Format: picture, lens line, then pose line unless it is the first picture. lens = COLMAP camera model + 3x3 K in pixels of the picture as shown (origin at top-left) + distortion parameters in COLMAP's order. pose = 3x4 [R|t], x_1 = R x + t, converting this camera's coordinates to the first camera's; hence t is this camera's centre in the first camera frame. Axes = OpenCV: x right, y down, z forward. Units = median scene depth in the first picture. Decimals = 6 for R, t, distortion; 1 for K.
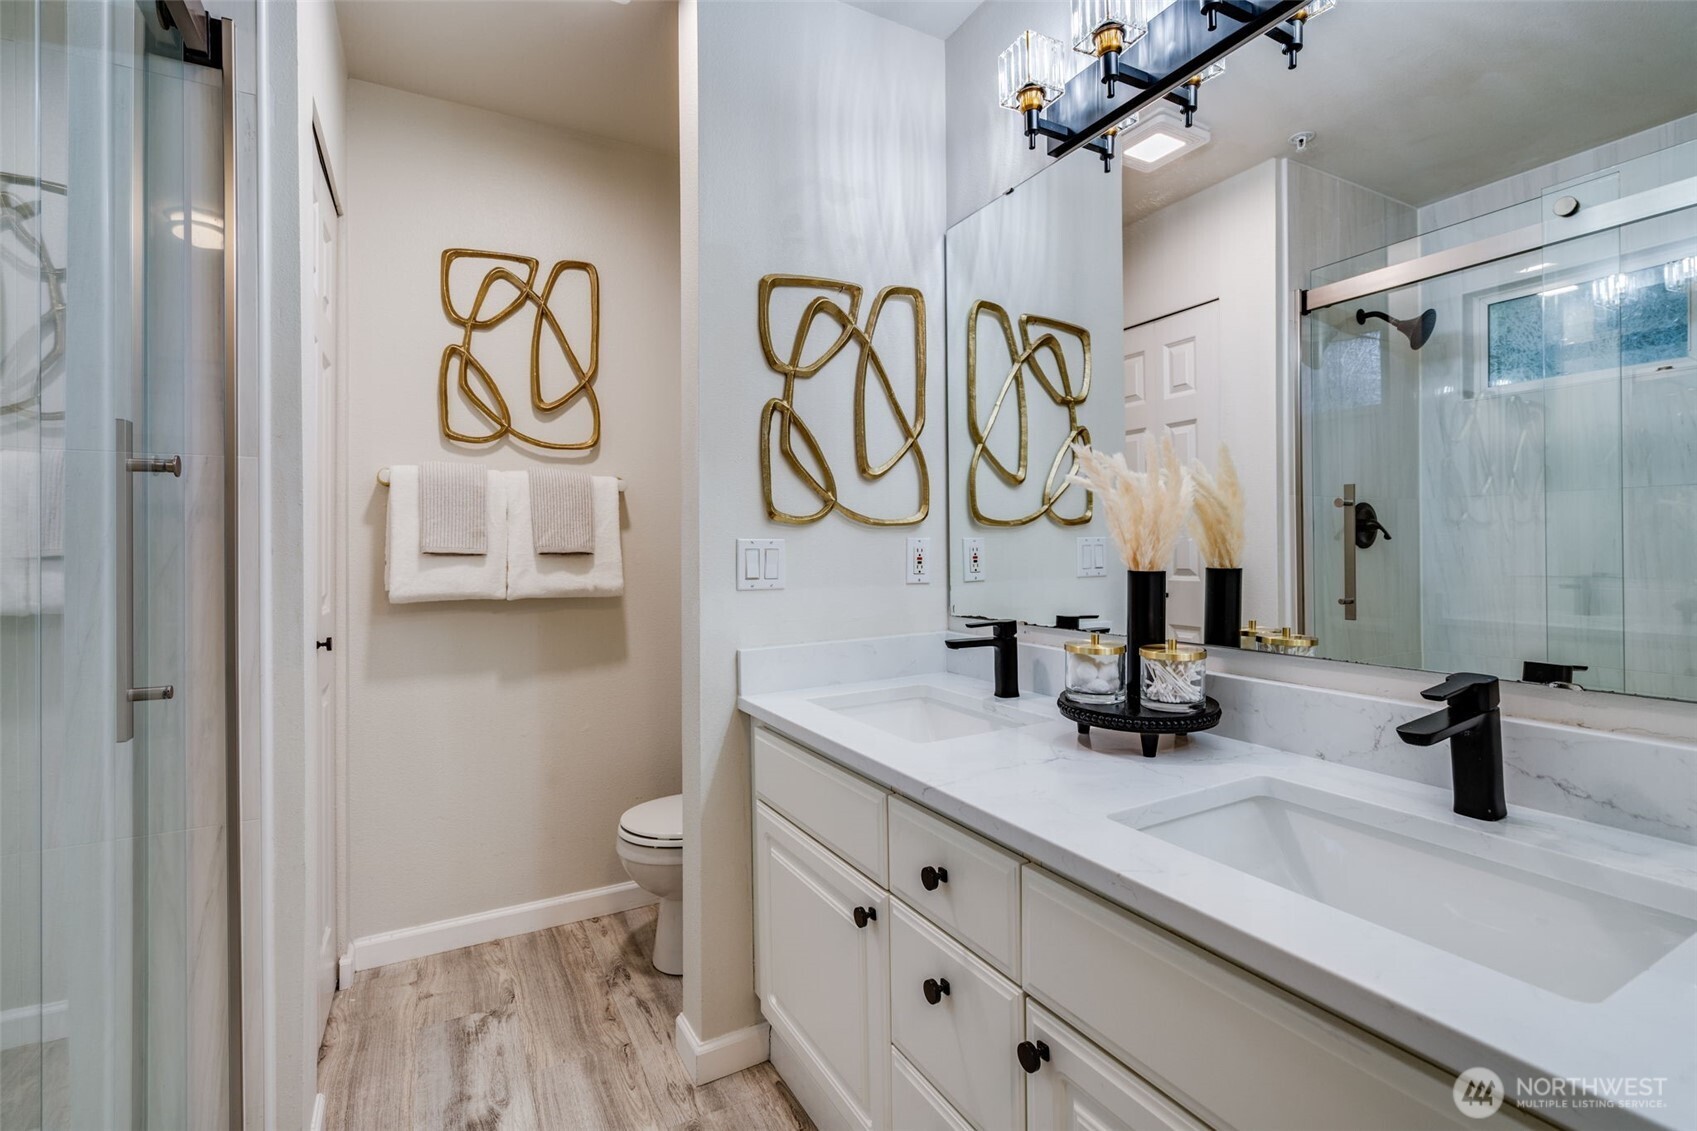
lens RADIAL K [[776.9, 0, 849.8], [0, 776.9, 552.7], [0, 0, 1]] dist [-0.002230, 0.001889]
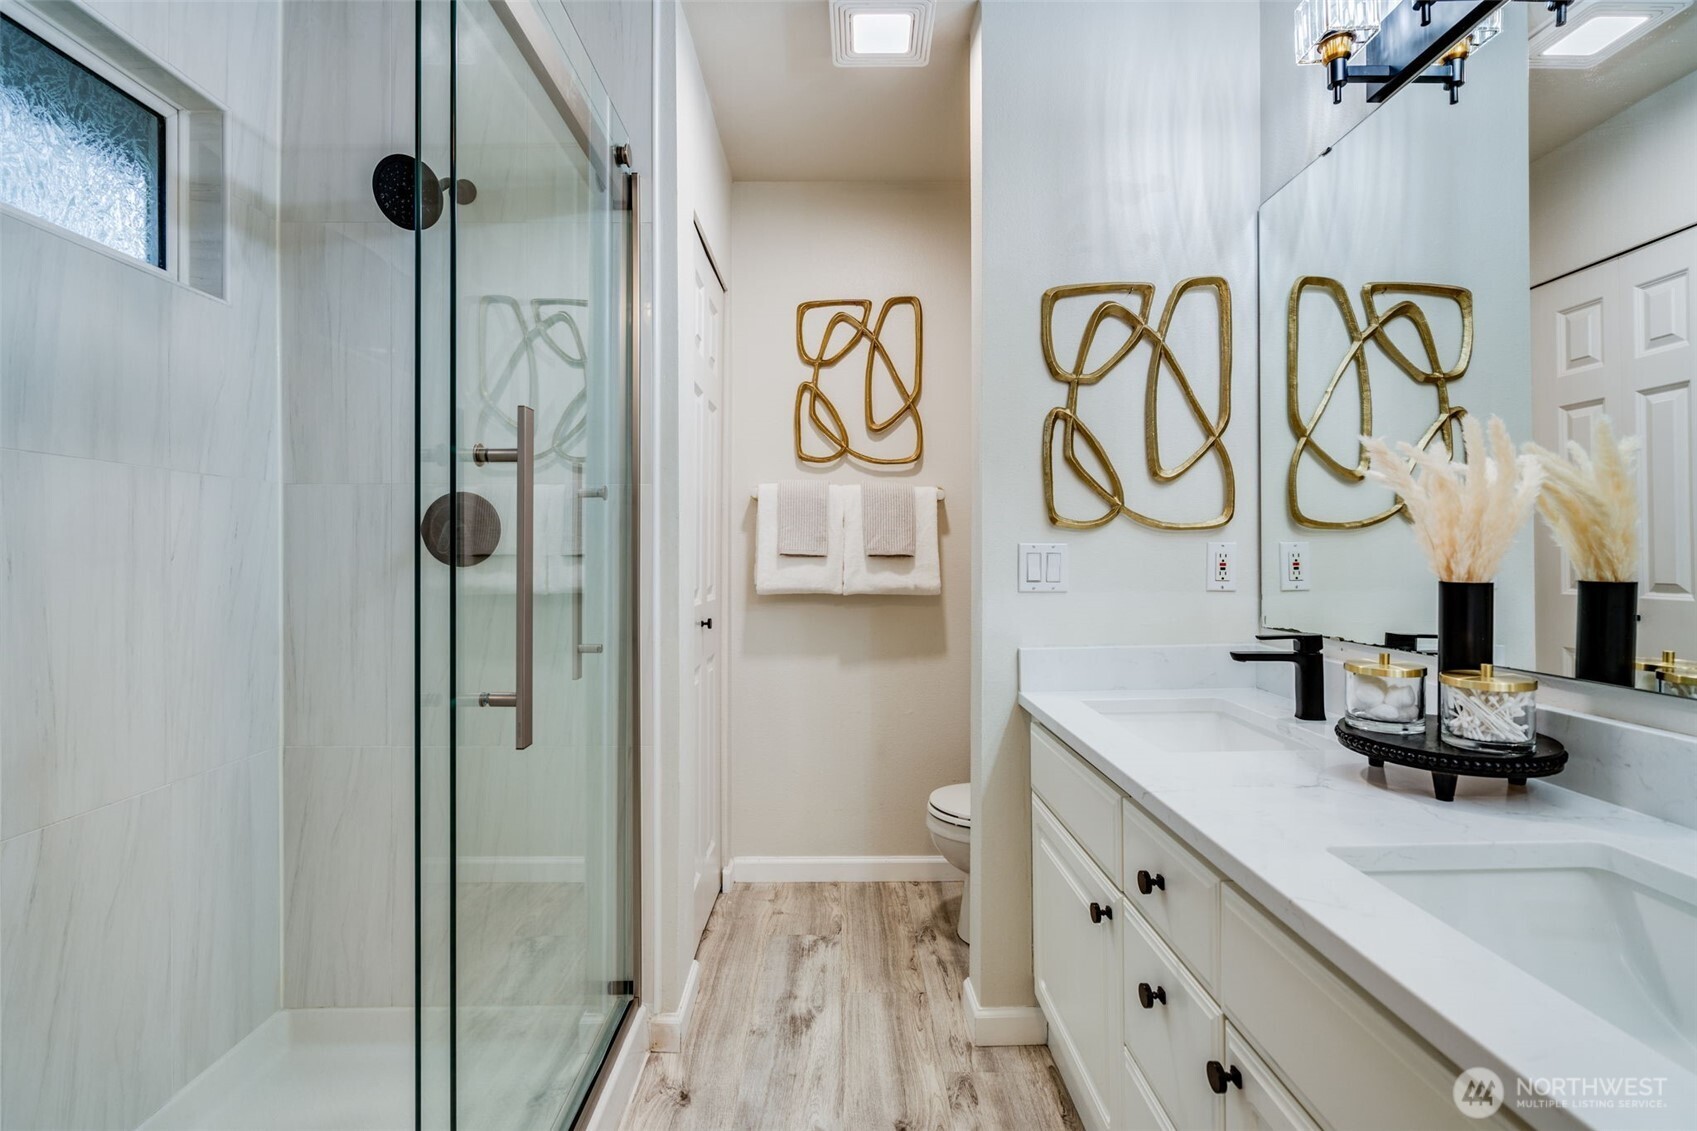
lens RADIAL K [[776.9, 0, 852.3], [0, 776.9, 561.2], [0, 0, 1]] dist [-0.002230, 0.001889]
pose [[0.882032, 0.011802, -0.471043, 0.150106], [-0.008829, 0.999925, 0.008521, -0.000548], [0.471108, -0.003357, 0.882069, -0.038340]]
